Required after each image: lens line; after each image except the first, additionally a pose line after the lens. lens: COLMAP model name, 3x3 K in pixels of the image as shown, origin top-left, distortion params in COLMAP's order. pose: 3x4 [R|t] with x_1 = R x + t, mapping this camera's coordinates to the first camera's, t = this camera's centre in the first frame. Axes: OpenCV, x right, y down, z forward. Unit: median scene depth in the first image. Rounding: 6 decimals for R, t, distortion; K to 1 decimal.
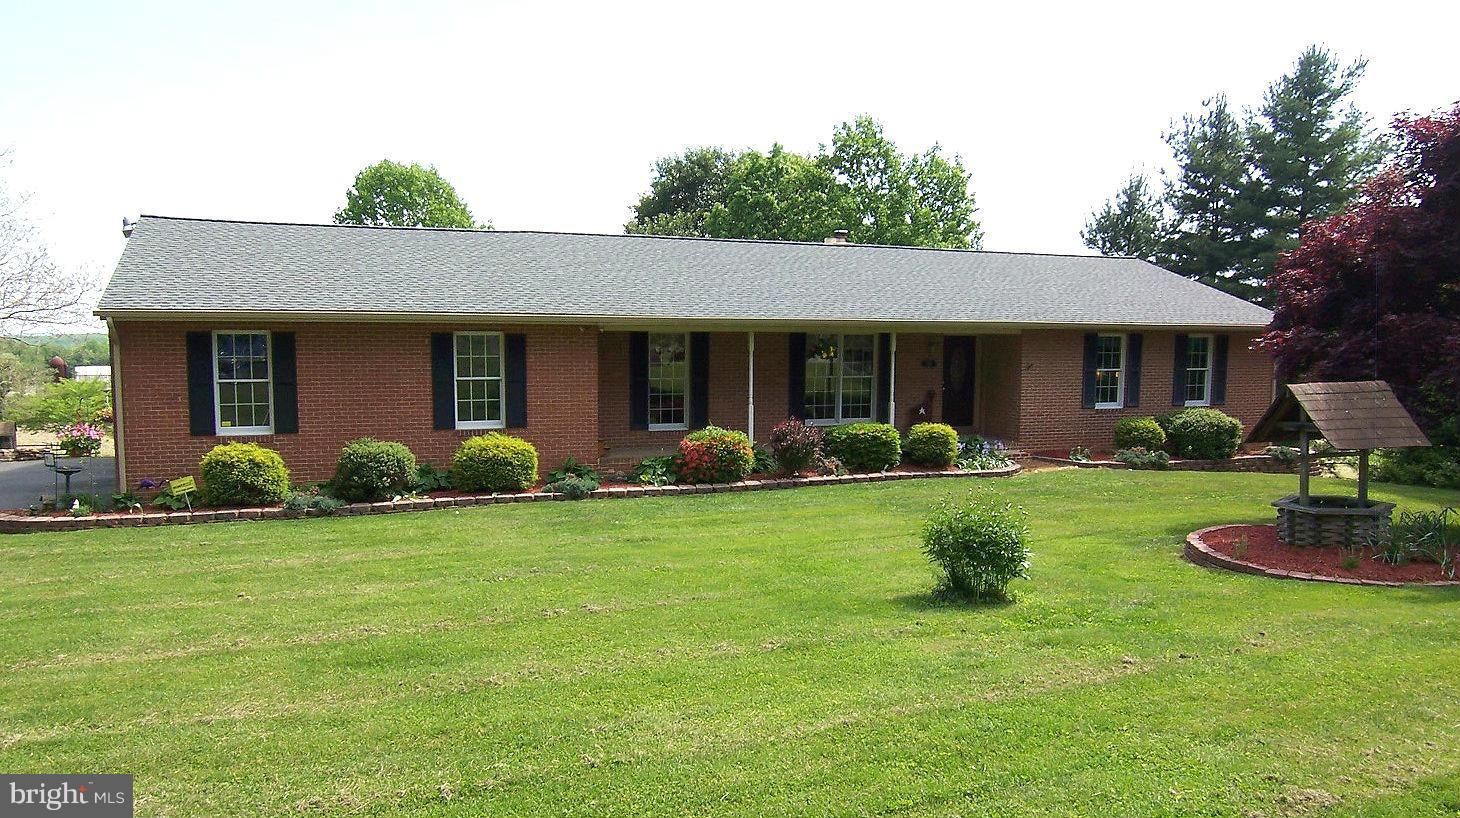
lens RADIAL K [[1040.1, 0, 724.0], [0, 1040.1, 409.5], [0, 0, 1]] dist [0.000614, -0.017585]
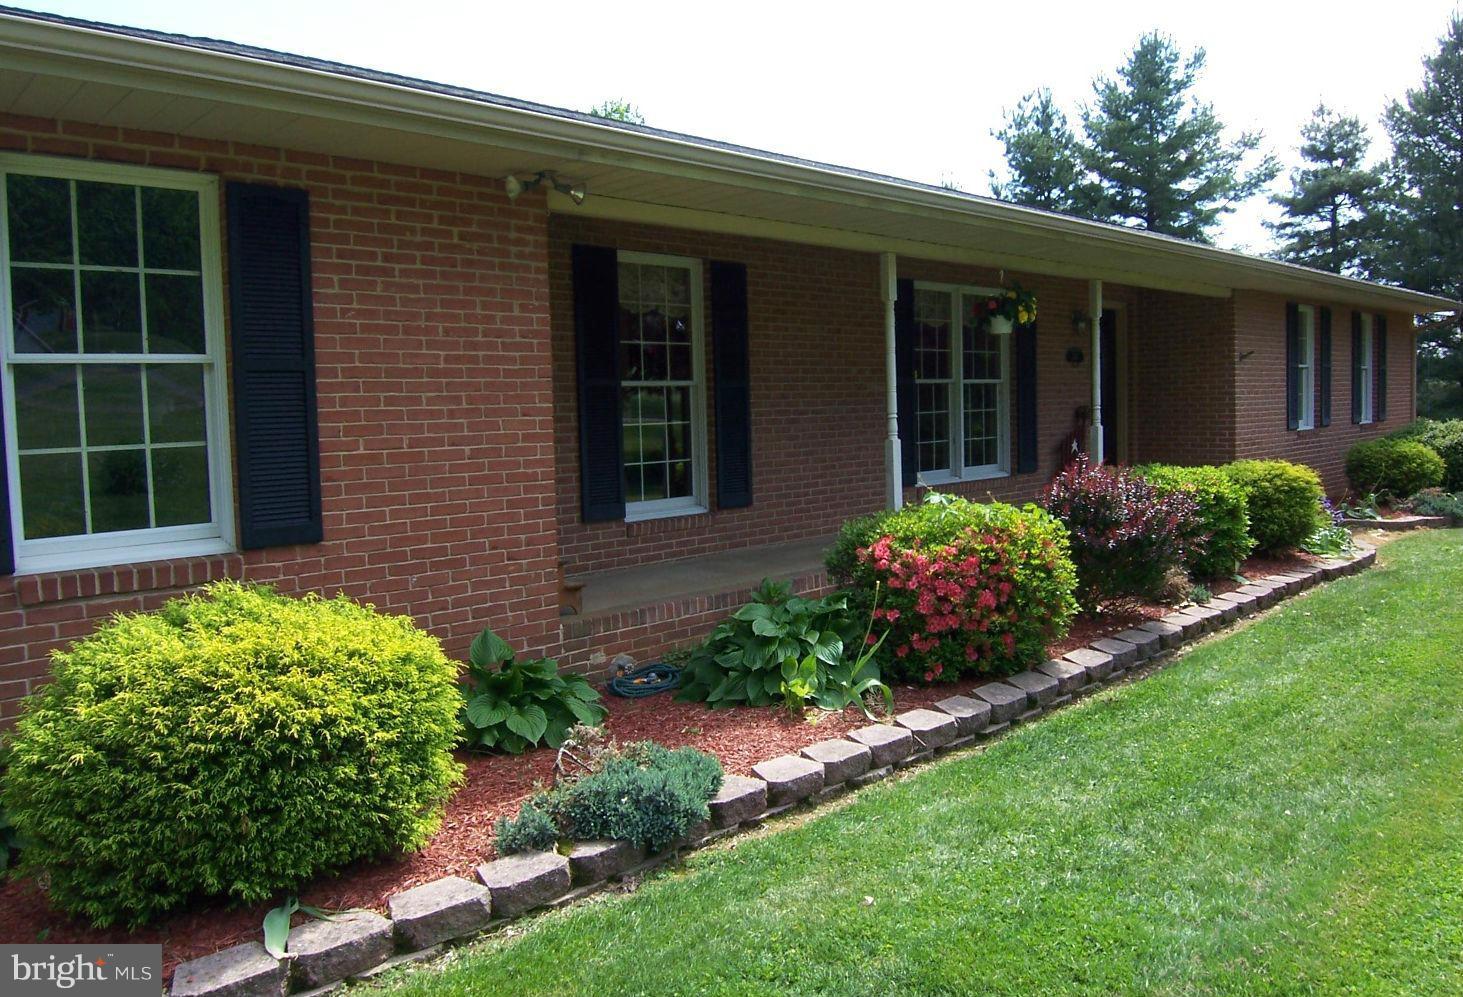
lens RADIAL K [[1029.9, 0, 737.2], [0, 1029.9, 490.9], [0, 0, 1]] dist [-0.012075, -0.007957]
pose [[0.940355, -0.059300, 0.334987, -0.177966], [0.056262, 0.998240, 0.018775, 0.005028], [-0.335511, 0.001192, 0.942036, 0.713587]]
